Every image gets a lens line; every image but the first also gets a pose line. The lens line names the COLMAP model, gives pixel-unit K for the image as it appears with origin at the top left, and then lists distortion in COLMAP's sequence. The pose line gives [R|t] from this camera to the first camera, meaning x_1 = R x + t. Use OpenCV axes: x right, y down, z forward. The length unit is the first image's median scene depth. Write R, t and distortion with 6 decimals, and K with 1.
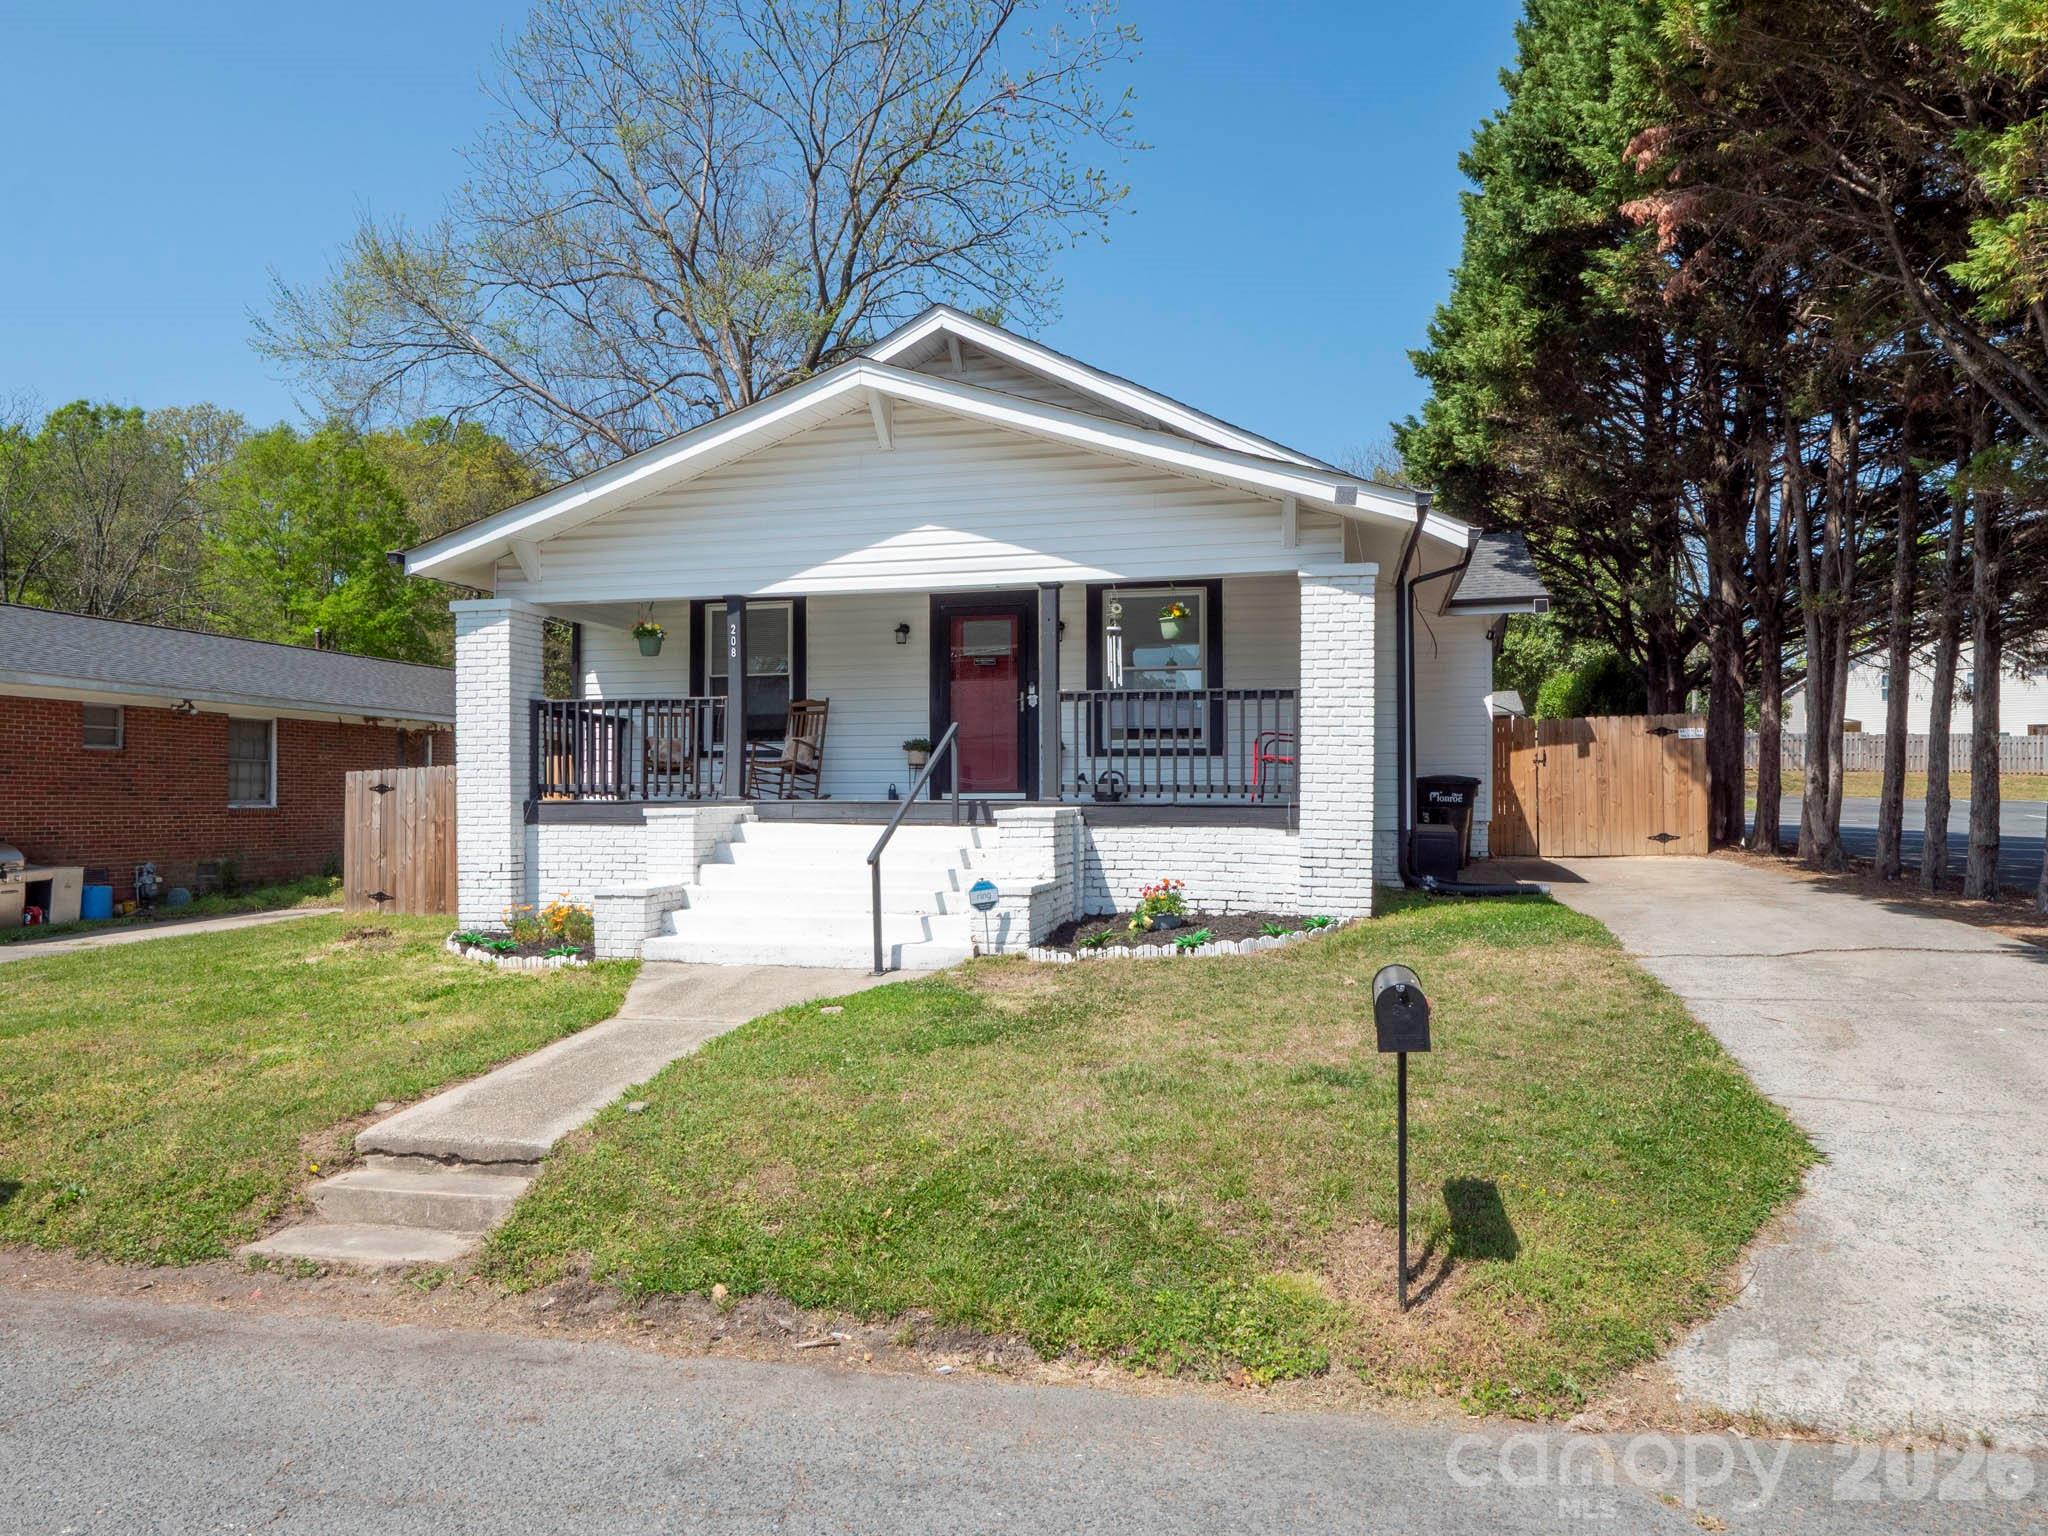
lens RADIAL K [[1311.9, 0, 1024.0], [0, 1311.9, 768.0], [0, 0, 1]] dist [0.001981, 0.000431]
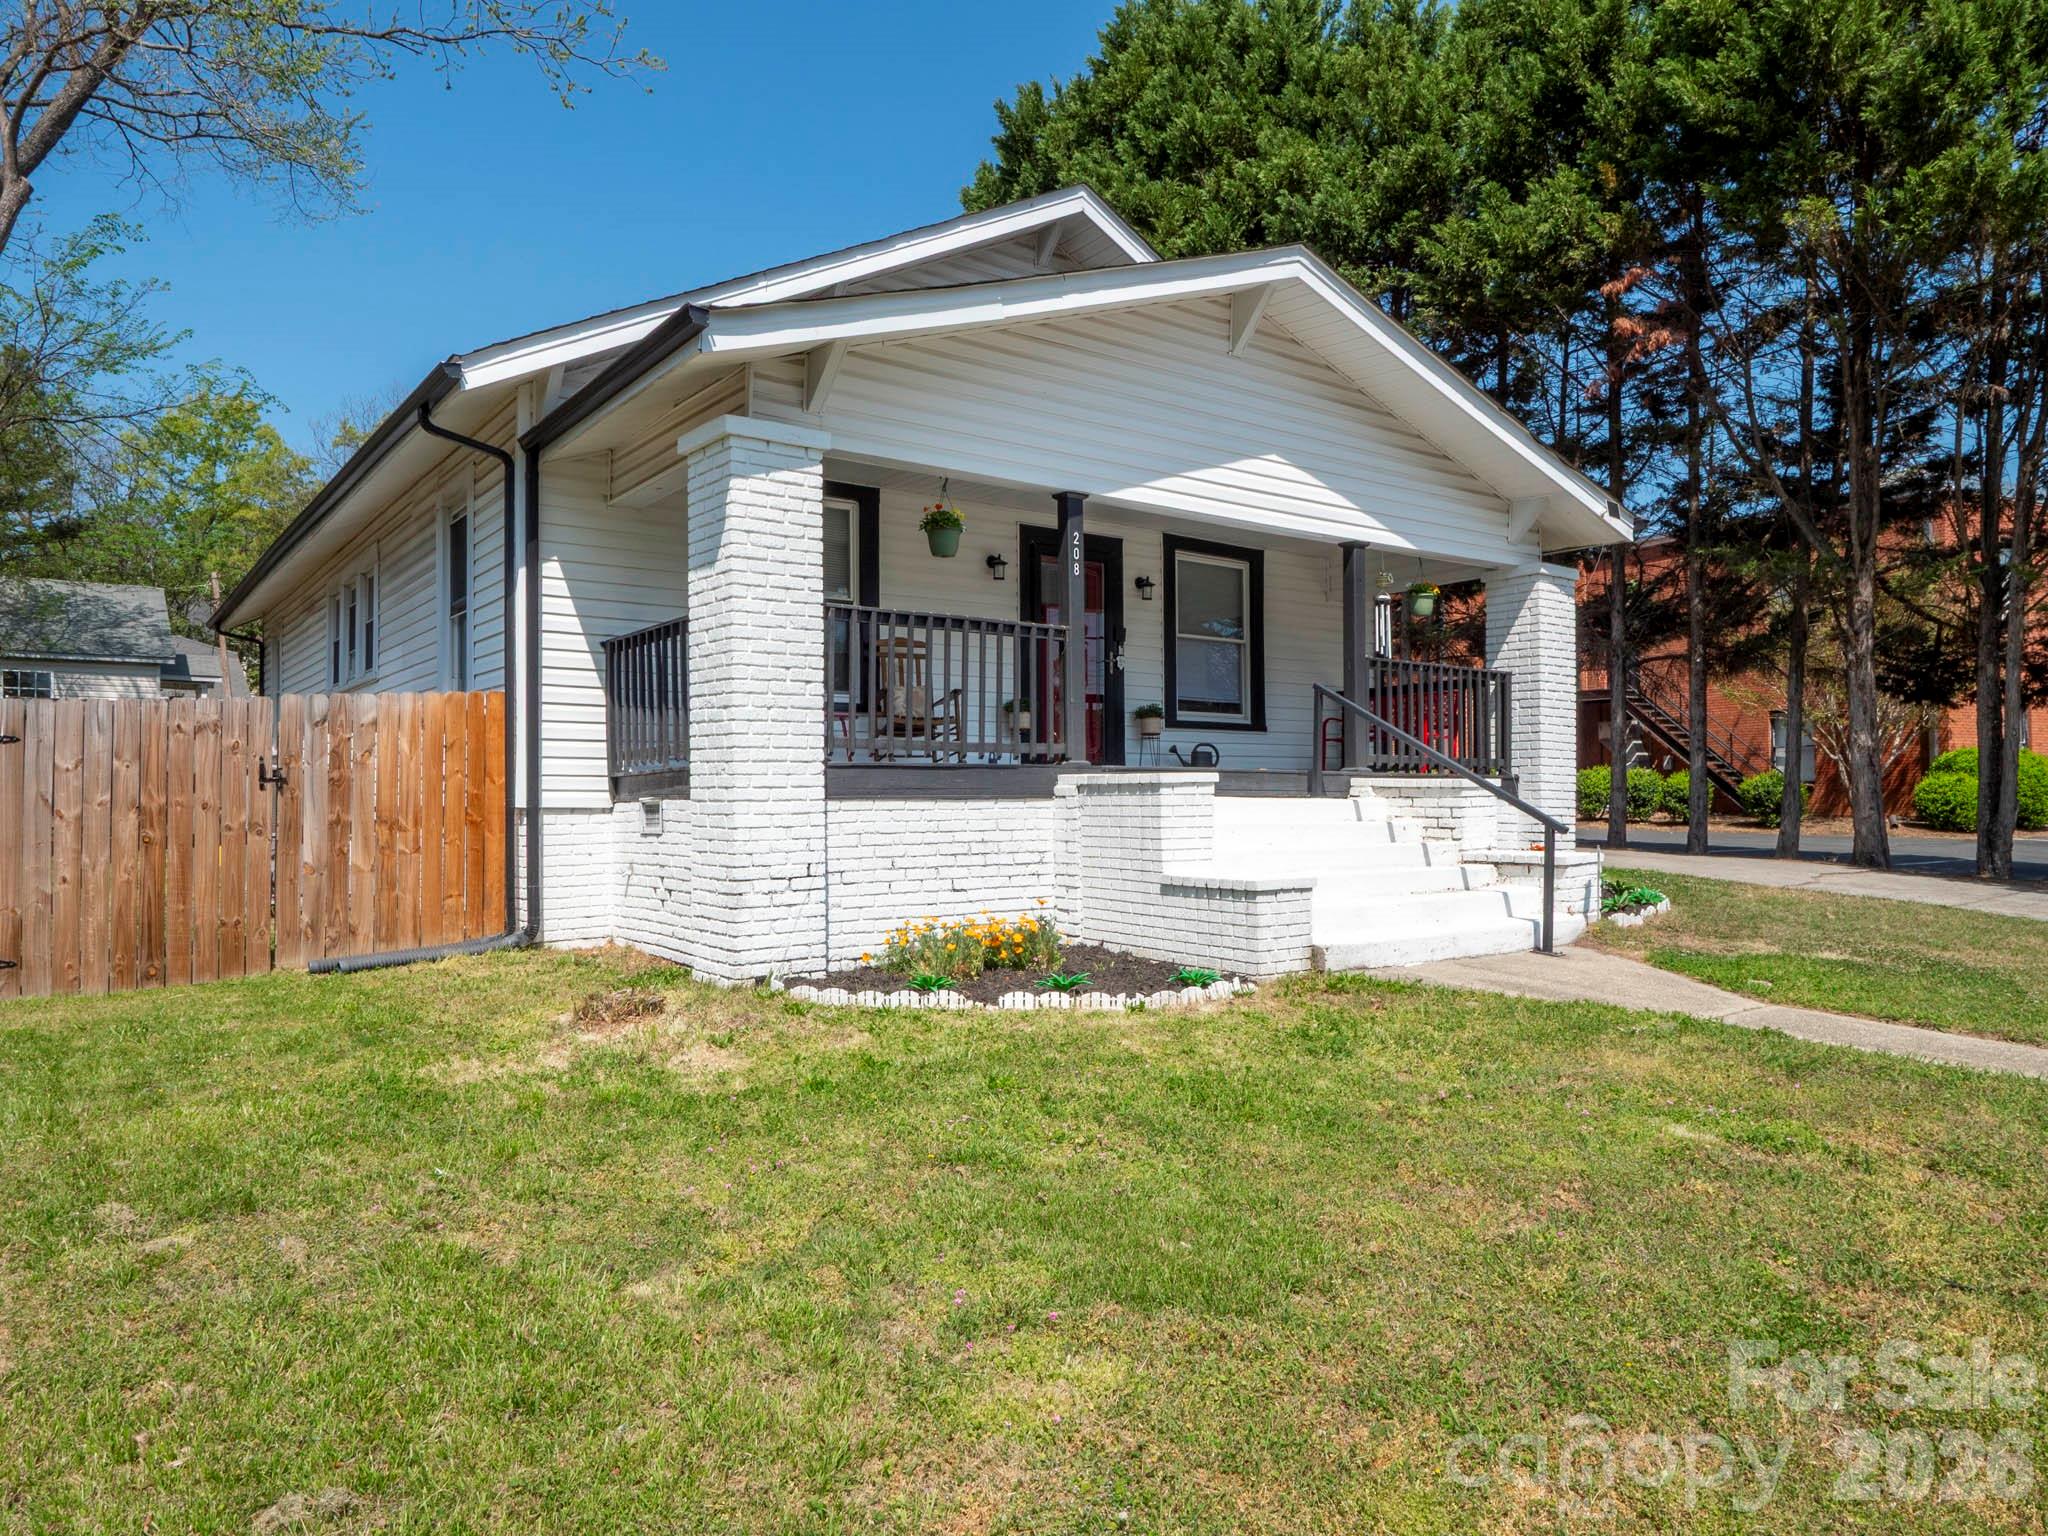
lens RADIAL K [[1311.9, 0, 1024.0], [0, 1311.9, 768.0], [0, 0, 1]] dist [0.001981, 0.000431]
pose [[0.643240, 0.016220, 0.765493, -0.794286], [-0.016158, 0.999841, -0.007608, 0.031321], [-0.765494, -0.007476, 0.643399, 0.527716]]
